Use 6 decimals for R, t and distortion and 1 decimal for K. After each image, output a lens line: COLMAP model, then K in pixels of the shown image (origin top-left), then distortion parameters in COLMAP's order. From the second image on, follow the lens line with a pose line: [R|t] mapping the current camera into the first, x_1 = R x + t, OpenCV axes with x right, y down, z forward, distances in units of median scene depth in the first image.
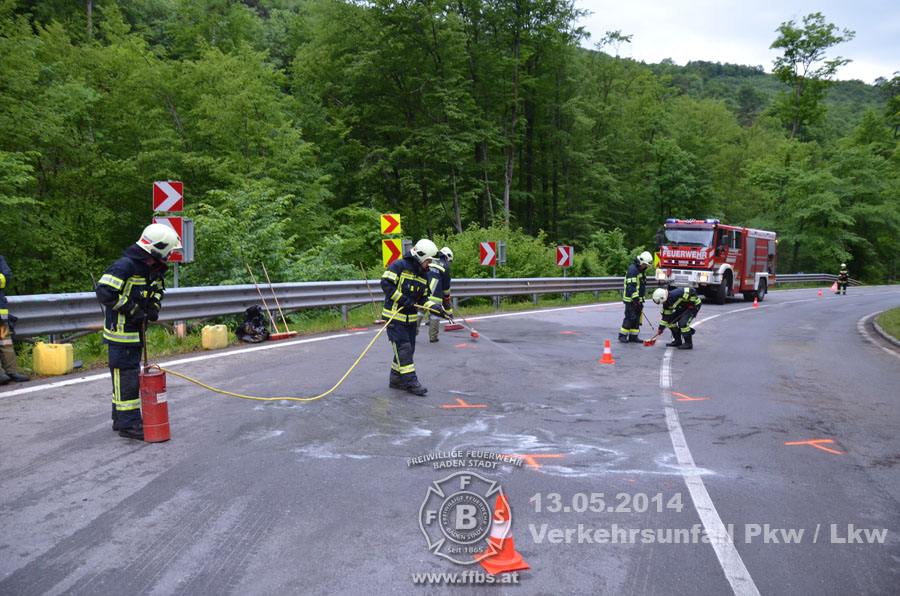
lens RADIAL K [[666.7, 0, 454.0], [0, 666.7, 305.1], [0, 0, 1]] dist [-0.128507, 0.116530]
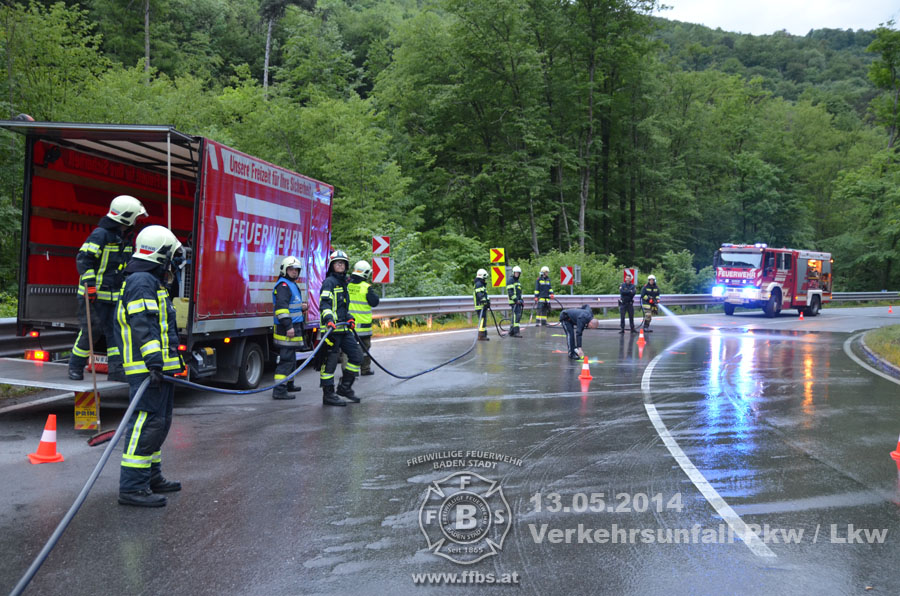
lens RADIAL K [[807.5, 0, 456.7], [0, 807.5, 308.5], [0, 0, 1]] dist [-0.078410, 0.150623]
pose [[0.997066, -0.000306, -0.076542, -0.018764], [-0.001968, 0.999559, -0.029633, 0.014440], [0.076518, 0.029696, 0.996626, -0.252972]]
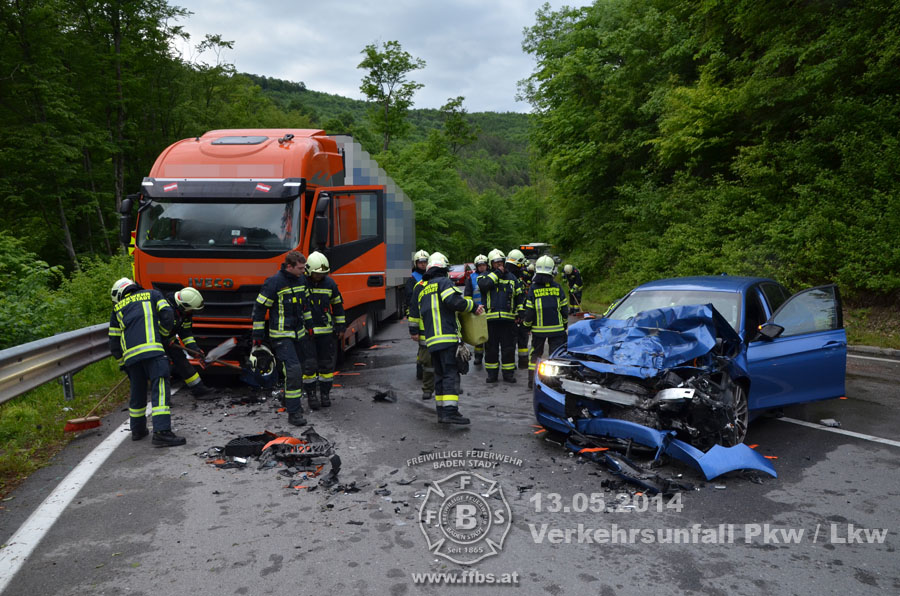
lens RADIAL K [[666.7, 0, 454.0], [0, 666.7, 305.1], [0, 0, 1]] dist [-0.128507, 0.116530]
pose [[0.796376, -0.095754, 0.597173, -0.099285], [0.105163, 0.994270, 0.019184, -0.008331], [-0.595589, 0.047523, 0.801883, 0.053907]]
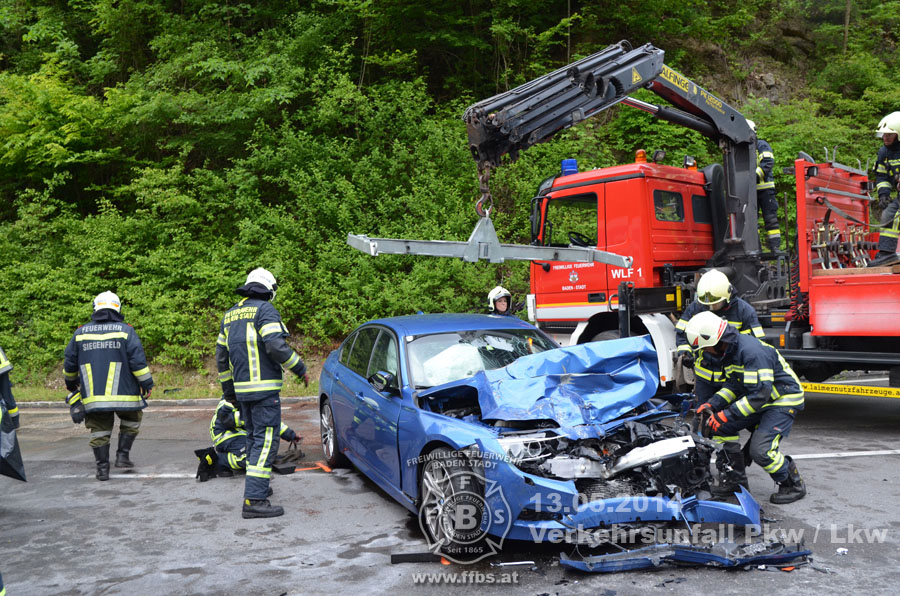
lens RADIAL K [[761.5, 0, 450.0], [0, 761.5, 298.0], [0, 0, 1]] dist [-0.083413, 0.128385]
pose [[-0.174246, -0.030011, 0.984245, -0.100552], [0.111278, 0.992532, 0.049964, -0.016435], [-0.978394, 0.118231, -0.169606, 0.171550]]
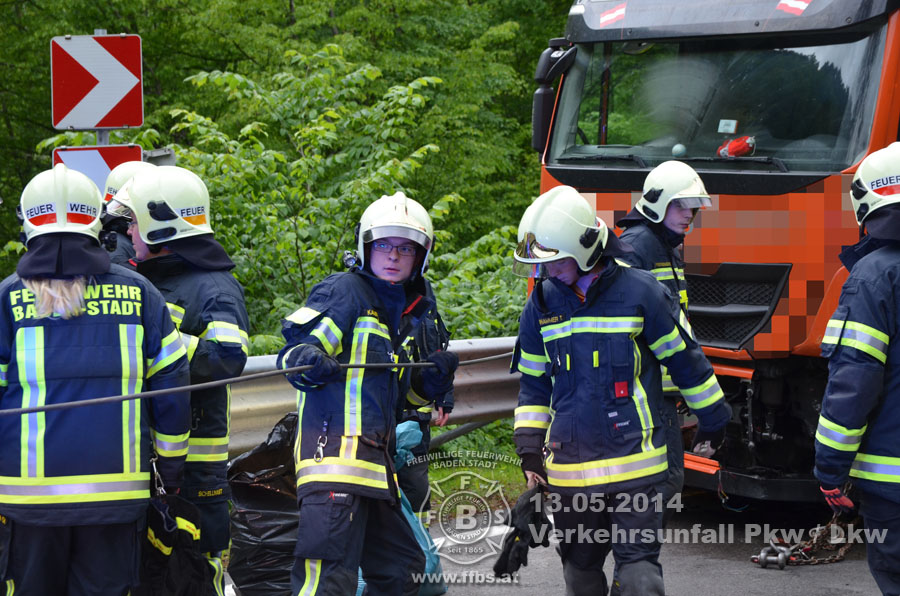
lens RADIAL K [[1825.5, 0, 457.0], [0, 1825.5, 300.7], [0, 0, 1]] dist [0.189666, 0.335117]
pose [[0.980044, -0.026361, -0.197025, -0.020969], [0.017297, 0.998717, -0.047586, -0.003039], [0.198026, 0.043229, 0.979243, 0.035556]]
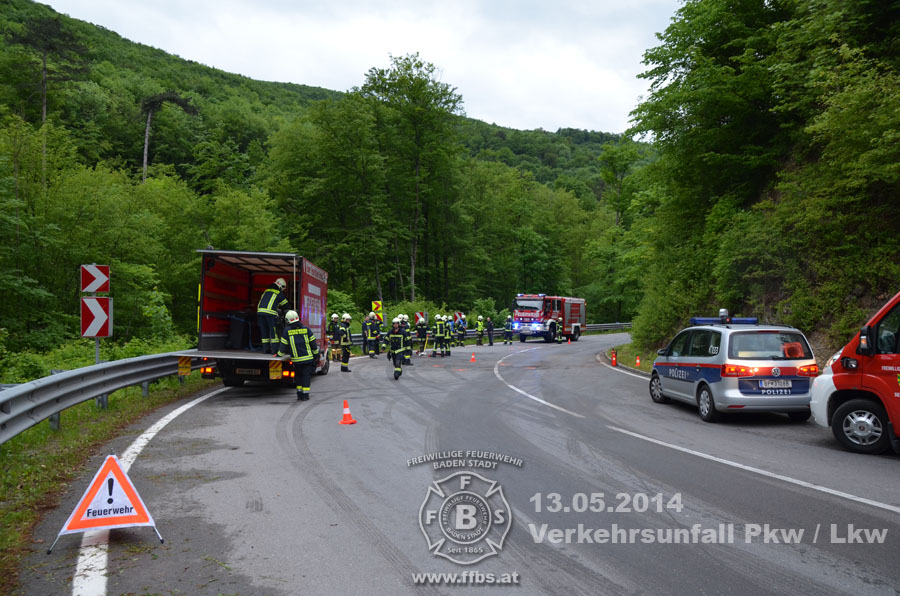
lens RADIAL K [[666.7, 0, 454.0], [0, 666.7, 305.1], [0, 0, 1]] dist [-0.128507, 0.116530]
pose [[0.985053, -0.022161, 0.170822, -0.078498], [0.036667, 0.995938, -0.082243, 0.019847], [-0.168305, 0.087277, 0.981864, -0.393392]]
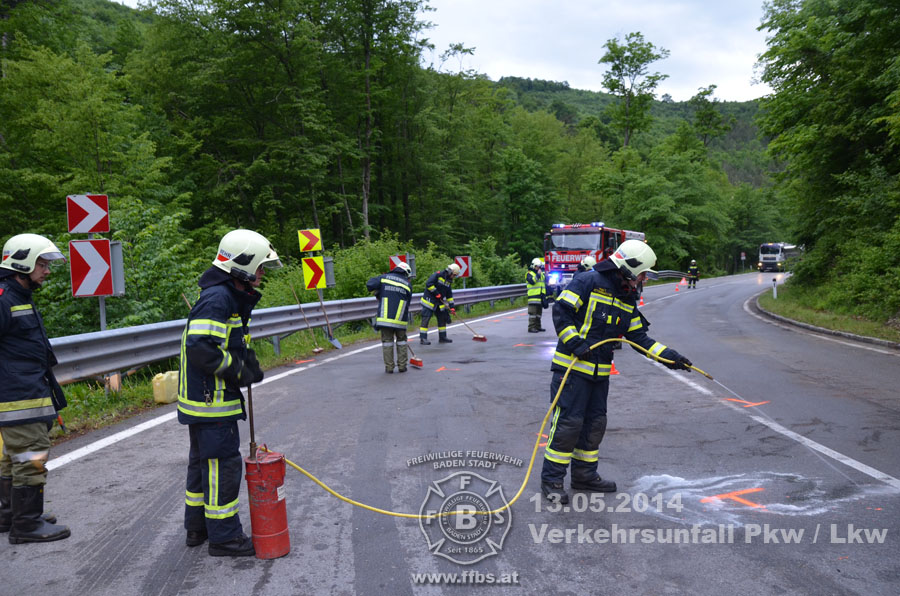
lens RADIAL K [[666.7, 0, 454.0], [0, 666.7, 305.1], [0, 0, 1]] dist [-0.128507, 0.116530]
pose [[0.965882, -0.067897, 0.249925, -0.050502], [0.073321, 0.997231, -0.012444, -0.003539], [-0.248388, 0.030344, 0.968185, 0.033069]]
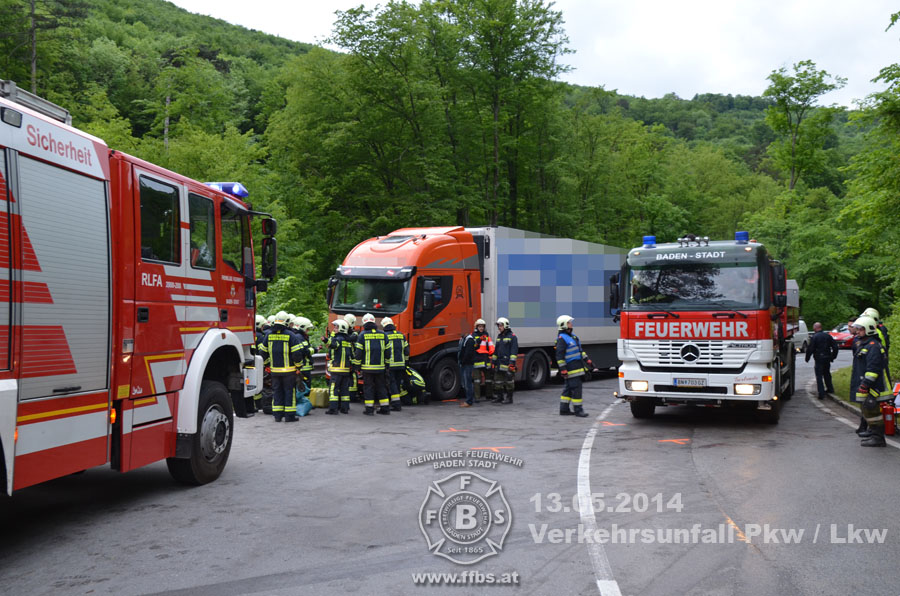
lens RADIAL K [[776.7, 0, 452.3], [0, 776.7, 309.3], [0, 0, 1]] dist [-0.090622, 0.143548]
pose [[0.999319, -0.030207, 0.021195, -0.002936], [0.032034, 0.995249, -0.091937, 0.006441], [-0.018317, 0.092553, 0.995539, -0.120399]]
